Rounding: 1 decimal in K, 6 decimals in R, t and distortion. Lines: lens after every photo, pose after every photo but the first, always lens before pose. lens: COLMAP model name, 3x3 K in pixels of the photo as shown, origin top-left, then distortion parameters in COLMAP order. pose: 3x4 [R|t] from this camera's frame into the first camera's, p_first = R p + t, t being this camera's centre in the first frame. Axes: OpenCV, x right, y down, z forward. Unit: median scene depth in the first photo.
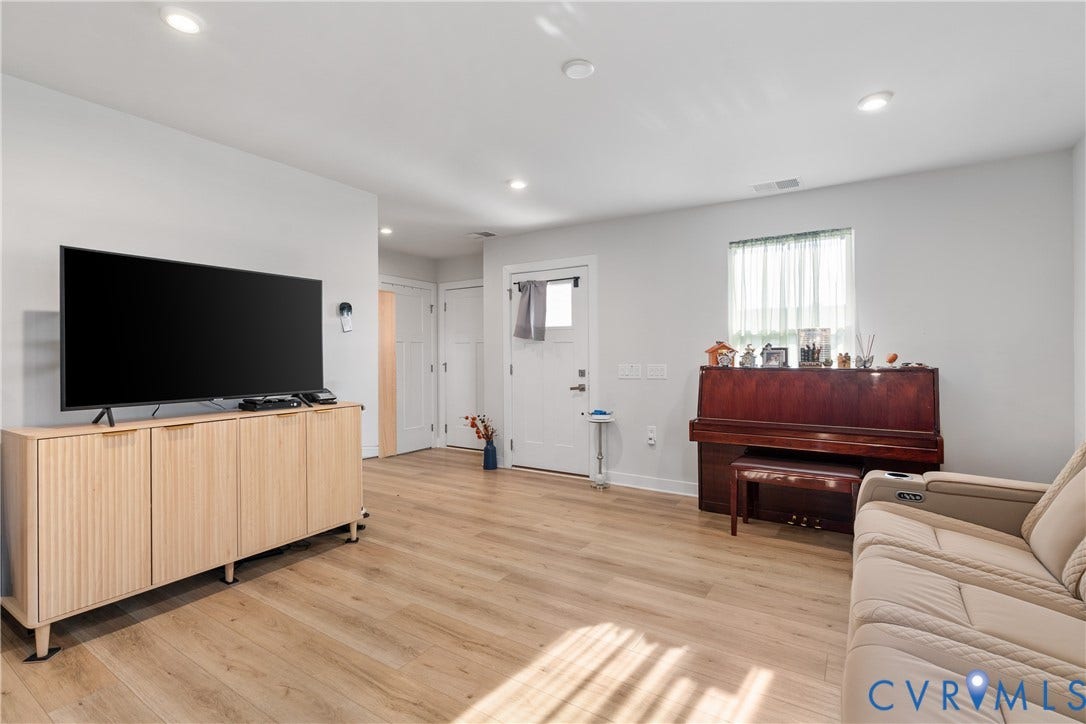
lens RADIAL K [[536.7, 0, 540.7], [0, 536.7, 355.4], [0, 0, 1]] dist [-0.000757, 0.000002]
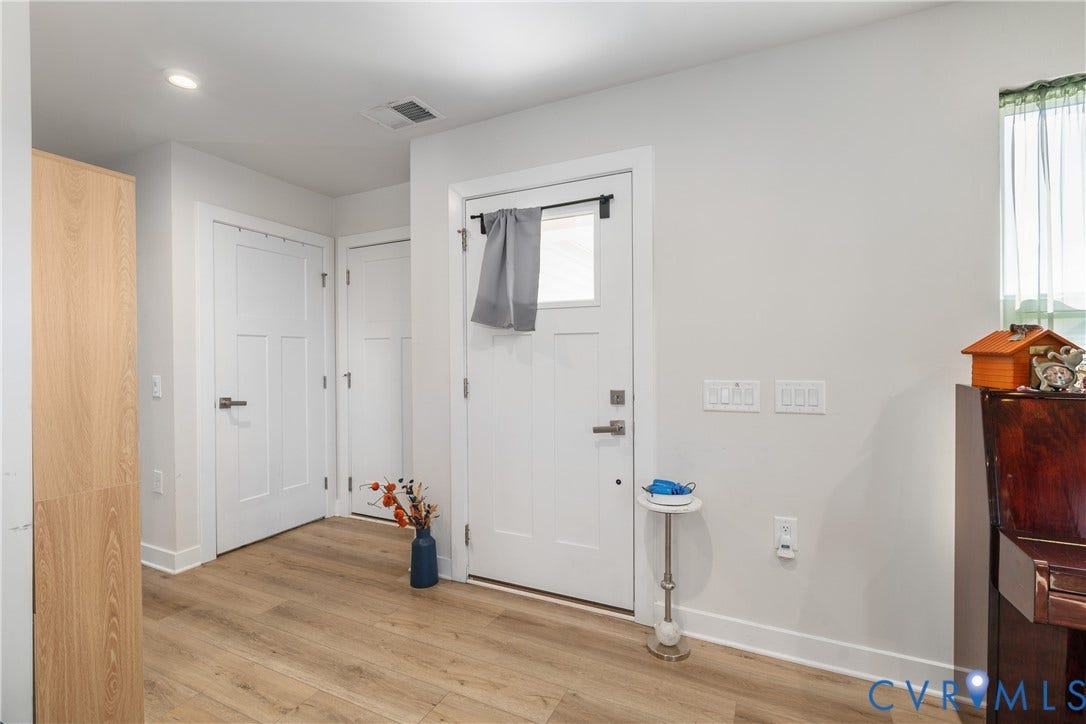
lens RADIAL K [[496.4, 0, 545.2], [0, 496.4, 361.4], [0, 0, 1]] dist [-0.006193, -0.000269]
pose [[0.991826, -0.001286, 0.127594, -0.041329], [0.000594, 0.999985, 0.005455, -0.001505], [-0.127600, -0.005334, 0.991811, 0.537395]]
